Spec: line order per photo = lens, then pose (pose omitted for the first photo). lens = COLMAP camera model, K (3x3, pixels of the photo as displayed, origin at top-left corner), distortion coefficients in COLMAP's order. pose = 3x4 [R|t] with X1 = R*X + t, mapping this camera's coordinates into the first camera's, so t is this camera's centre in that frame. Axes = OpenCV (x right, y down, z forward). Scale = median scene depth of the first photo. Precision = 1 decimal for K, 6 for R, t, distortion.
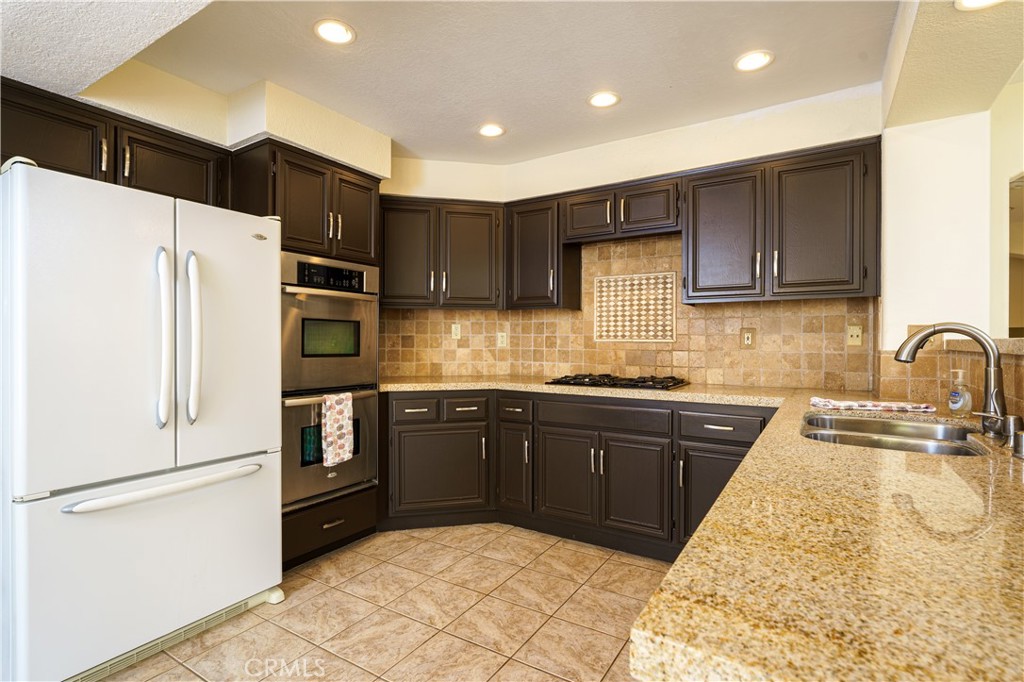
lens RADIAL K [[500.3, 0, 513.8], [0, 500.3, 343.3], [0, 0, 1]] dist [-0.002564, -0.002889]
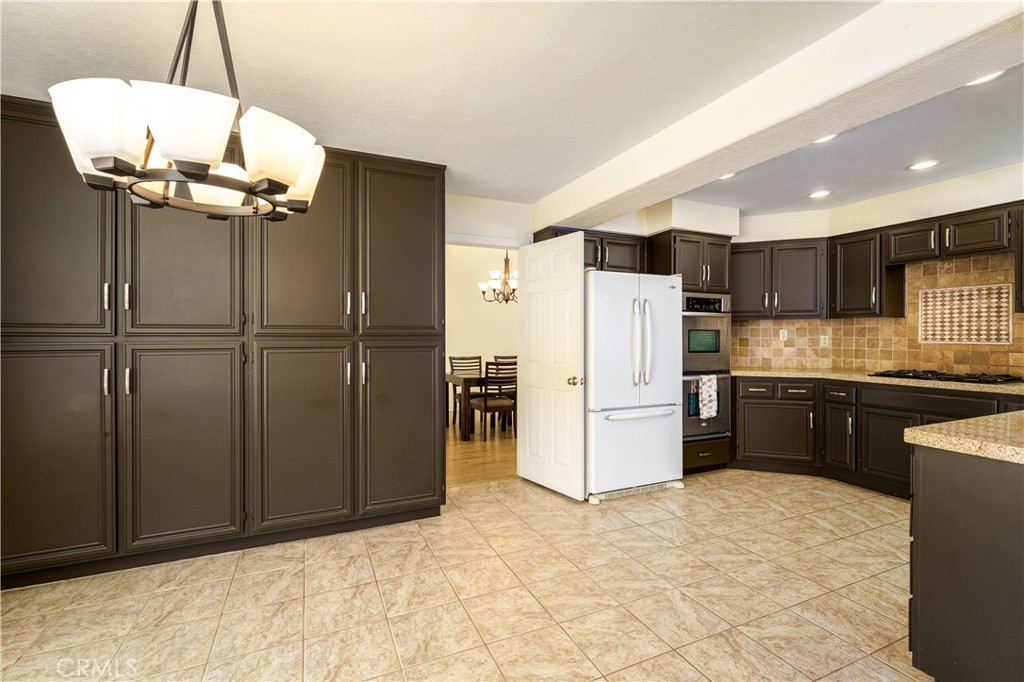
lens RADIAL K [[464.7, 0, 502.4], [0, 464.7, 338.3], [0, 0, 1]] dist [-0.005385, 0.001638]
pose [[0.827517, 0.000879, -0.561440, -0.048290], [-0.000505, 1.000000, 0.000822, -0.017984], [0.561441, -0.000397, 0.827517, -0.546847]]
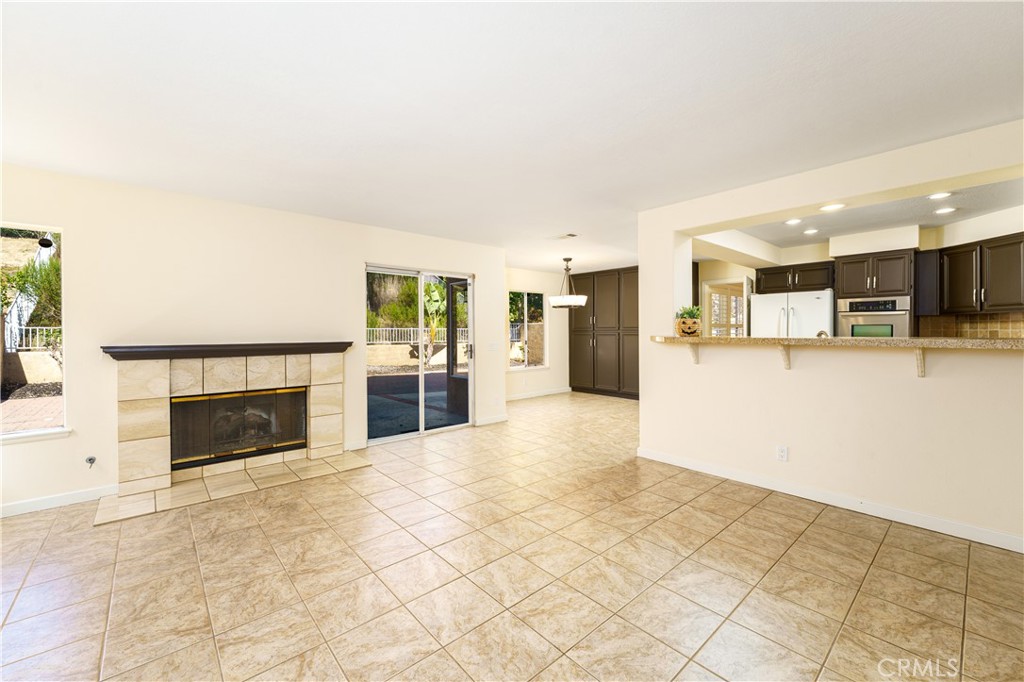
lens RADIAL K [[409.8, 0, 501.8], [0, 409.8, 330.3], [0, 0, 1]] dist [0.003639, -0.000048]
pose [[-0.300119, 0.000987, -0.953901, 1.613472], [0.002002, 0.999998, 0.000405, -0.023607], [0.953900, -0.001788, -0.300120, -0.012143]]
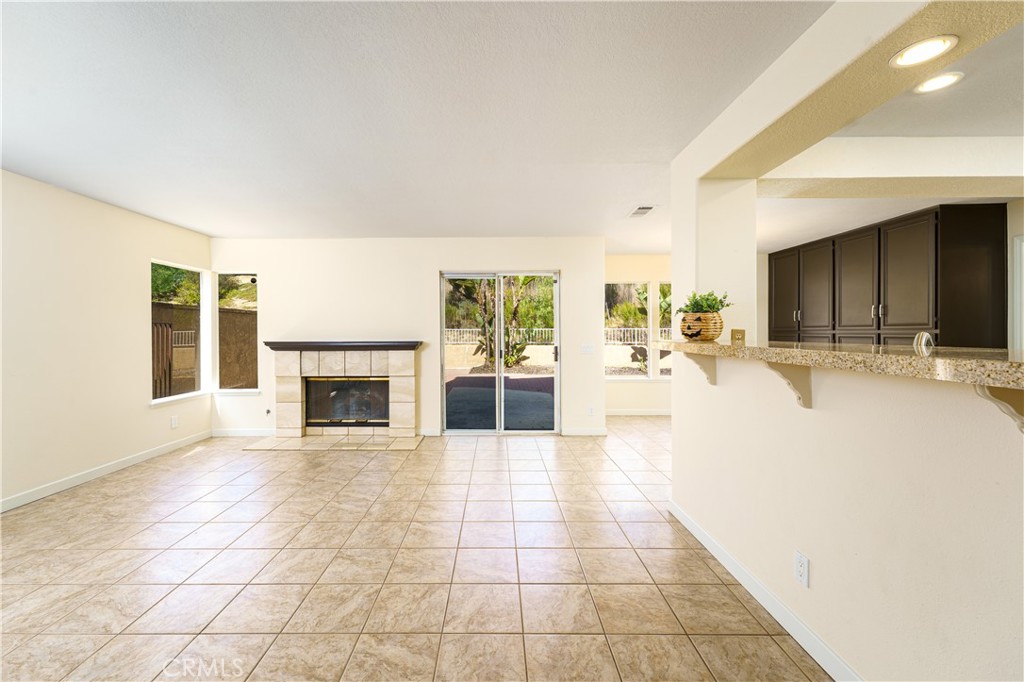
lens RADIAL K [[409.8, 0, 493.1], [0, 409.8, 333.8], [0, 0, 1]] dist [0.003639, -0.000048]
pose [[-0.853110, 0.005394, -0.521703, 1.048031], [0.003599, 0.999984, 0.004453, -0.020428], [0.521719, 0.001921, -0.853115, 0.580942]]
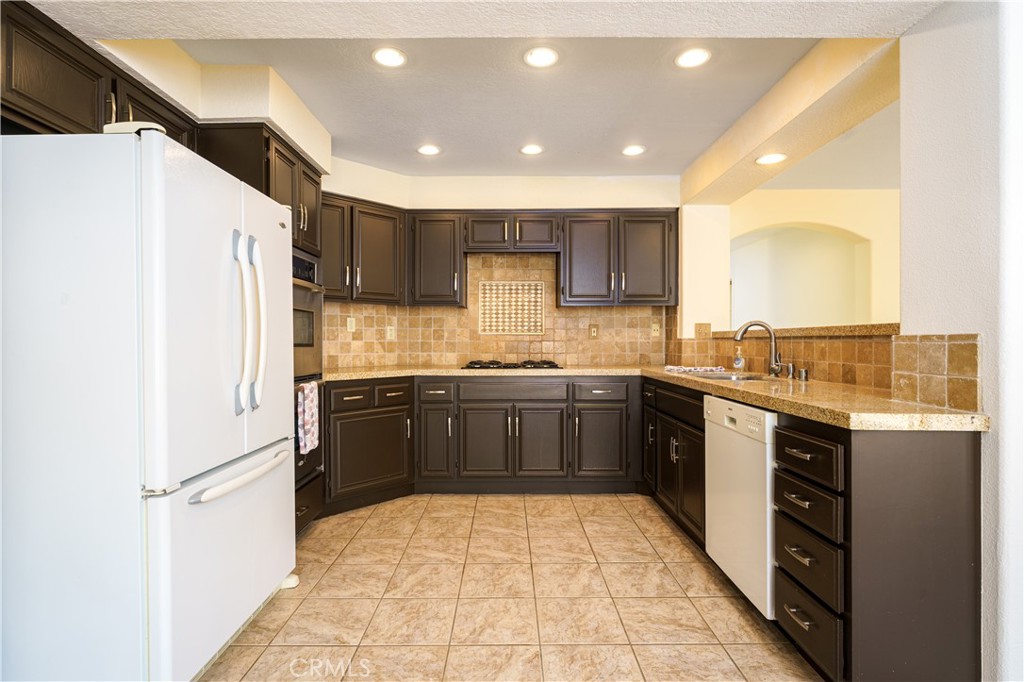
lens RADIAL K [[500.3, 0, 516.6], [0, 500.3, 342.2], [0, 0, 1]] dist [-0.002564, -0.002889]
pose [[0.840363, -0.004167, 0.542008, -0.470351], [0.005406, 0.999985, -0.000695, 0.018706], [-0.541997, 0.003514, 0.840373, -0.074010]]
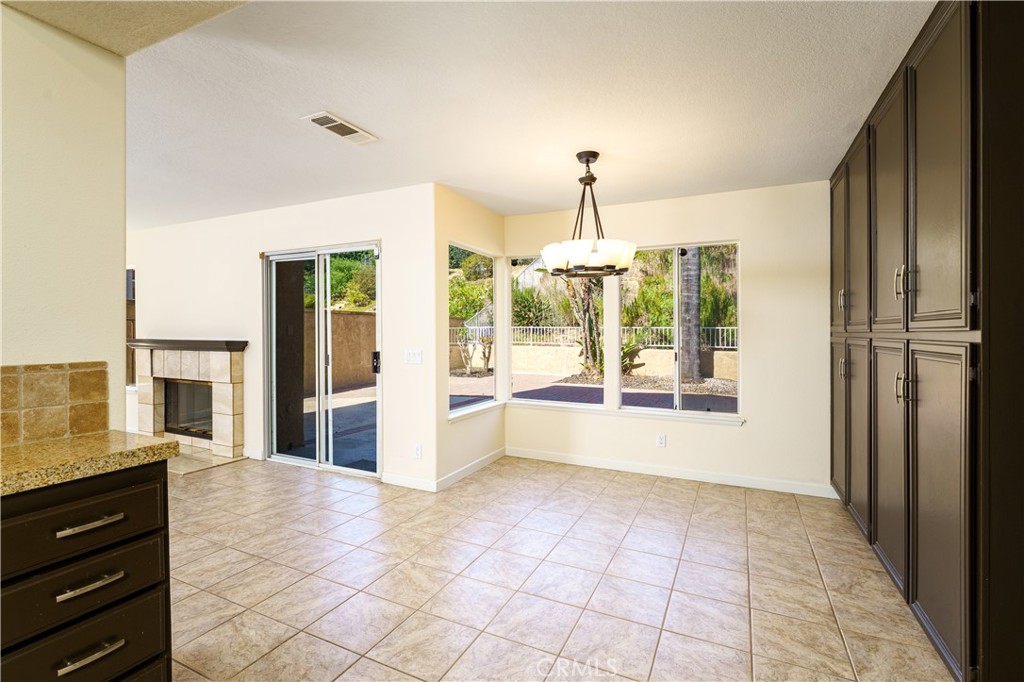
lens RADIAL K [[464.7, 0, 516.4], [0, 464.7, 335.4], [0, 0, 1]] dist [-0.005385, 0.001638]
pose [[-0.993638, -0.002945, -0.112582, -0.234840], [-0.004162, 0.999935, 0.010583, -0.021630], [0.112544, 0.010984, -0.993586, 0.621449]]
